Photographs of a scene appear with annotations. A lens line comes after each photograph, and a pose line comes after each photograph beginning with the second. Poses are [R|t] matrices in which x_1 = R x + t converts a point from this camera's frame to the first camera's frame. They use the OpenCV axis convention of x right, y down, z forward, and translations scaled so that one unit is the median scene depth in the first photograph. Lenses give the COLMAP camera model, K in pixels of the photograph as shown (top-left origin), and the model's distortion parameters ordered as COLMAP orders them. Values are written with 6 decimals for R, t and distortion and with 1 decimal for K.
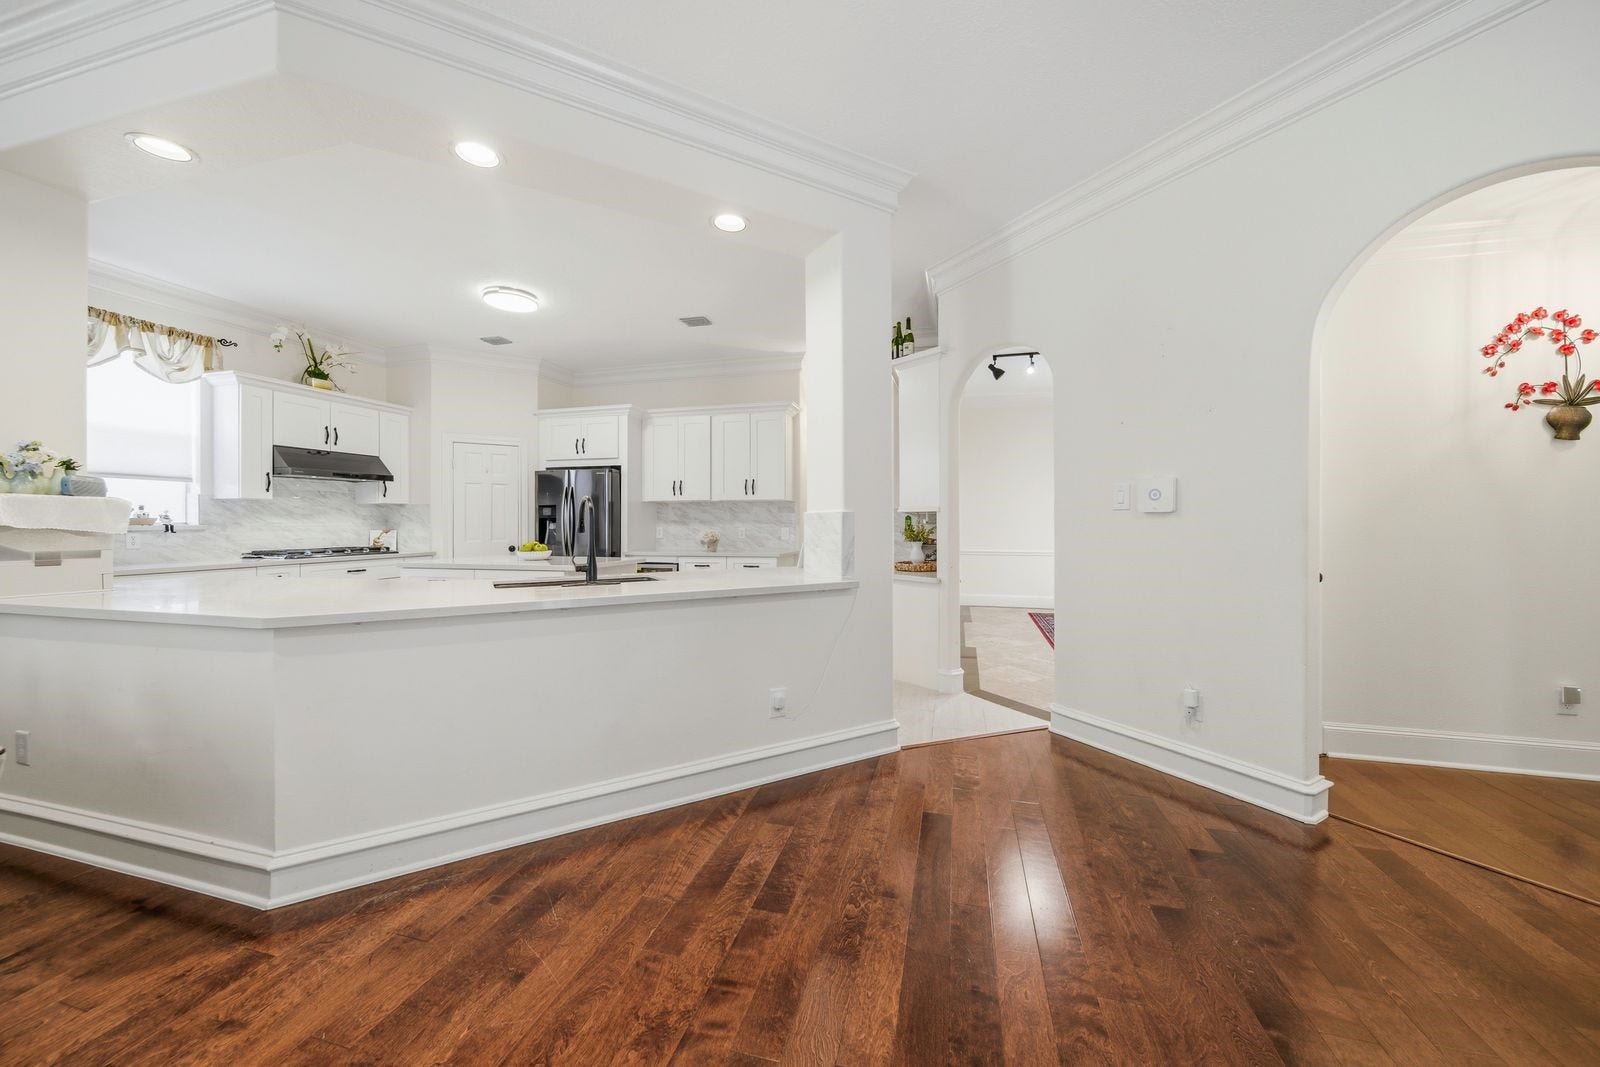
lens RADIAL K [[572.2, 0, 803.4], [0, 572.2, 525.7], [0, 0, 1]] dist [-0.009951, -0.000093]
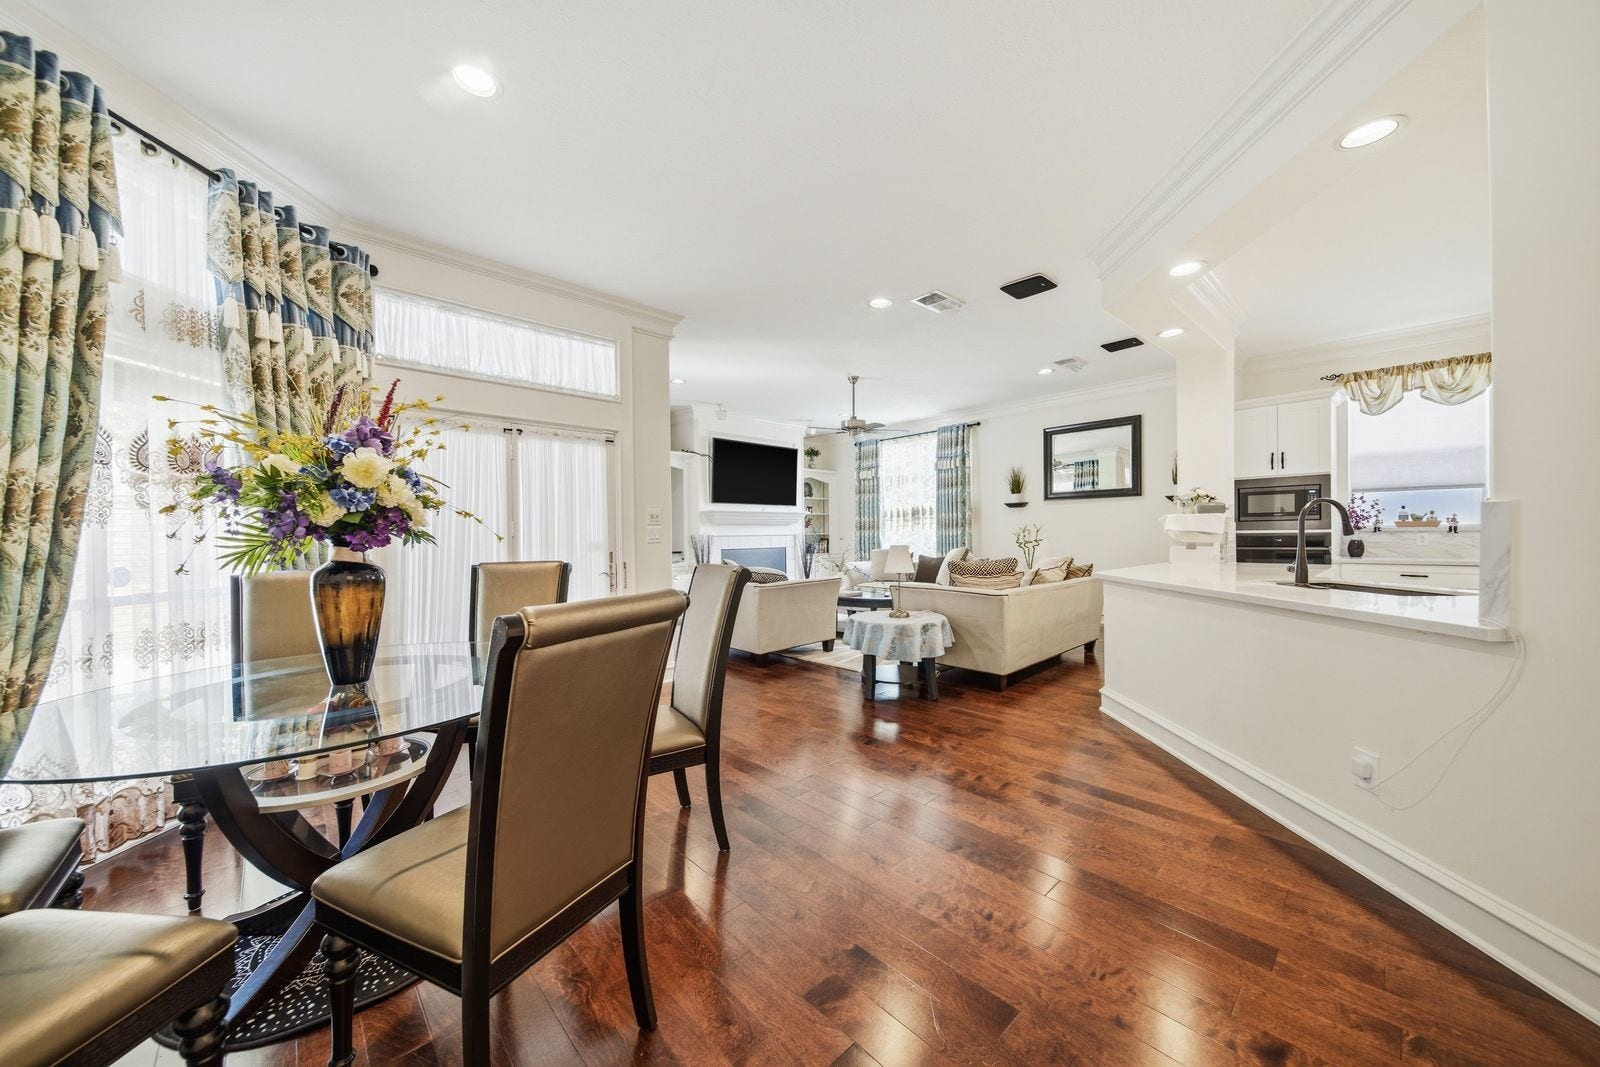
lens RADIAL K [[543.5, 0, 798.9], [0, 543.5, 531.5], [0, 0, 1]] dist [-0.000323, 0.000028]
pose [[-0.530119, 0.009209, -0.847873, 0.579198], [0.007308, 0.999954, 0.006292, -0.007801], [0.847892, -0.002861, -0.530162, 0.464526]]
